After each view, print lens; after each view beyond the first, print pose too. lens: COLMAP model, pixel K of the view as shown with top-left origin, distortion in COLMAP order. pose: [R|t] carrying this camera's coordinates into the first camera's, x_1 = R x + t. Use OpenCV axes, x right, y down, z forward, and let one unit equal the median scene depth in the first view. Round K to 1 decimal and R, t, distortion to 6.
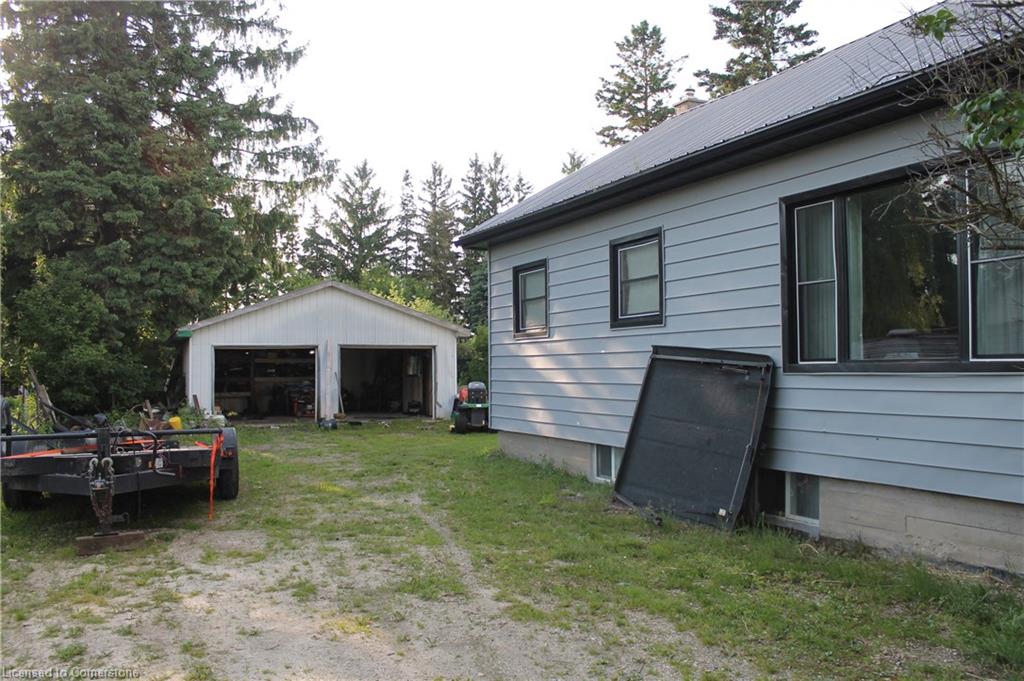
lens RADIAL K [[883.4, 0, 512.0], [0, 883.4, 340.5], [0, 0, 1]] dist [-0.176821, 0.204901]
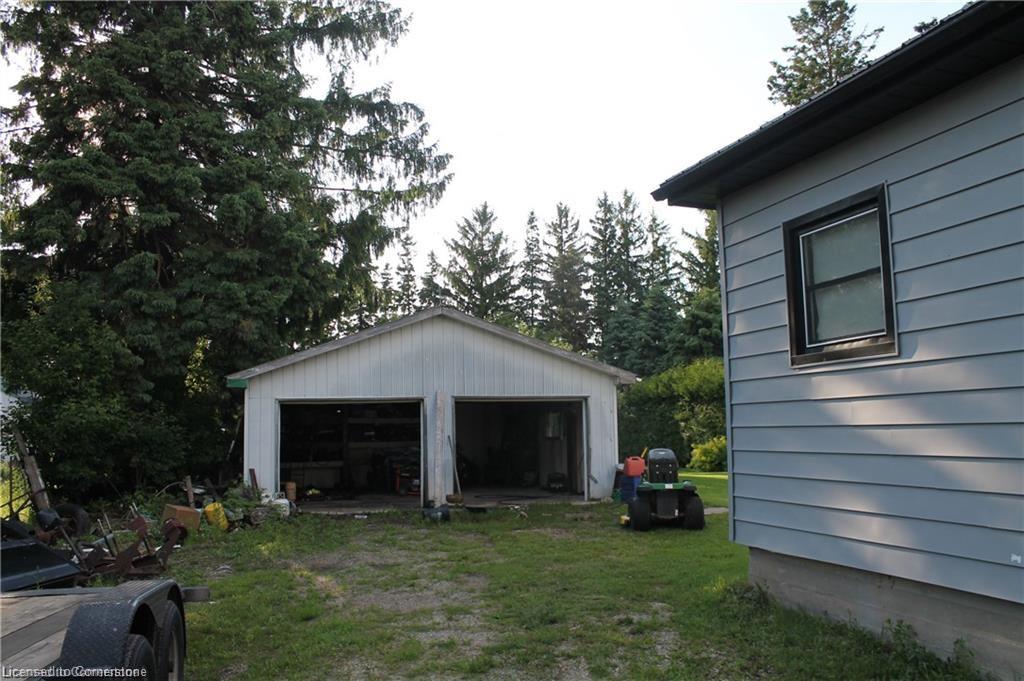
lens RADIAL K [[883.4, 0, 512.0], [0, 883.4, 340.5], [0, 0, 1]] dist [-0.176821, 0.204901]
pose [[0.990316, -0.023731, -0.136787, -0.043574], [0.014479, 0.997564, -0.068240, 0.007437], [0.138074, 0.065599, 0.988247, 0.253352]]
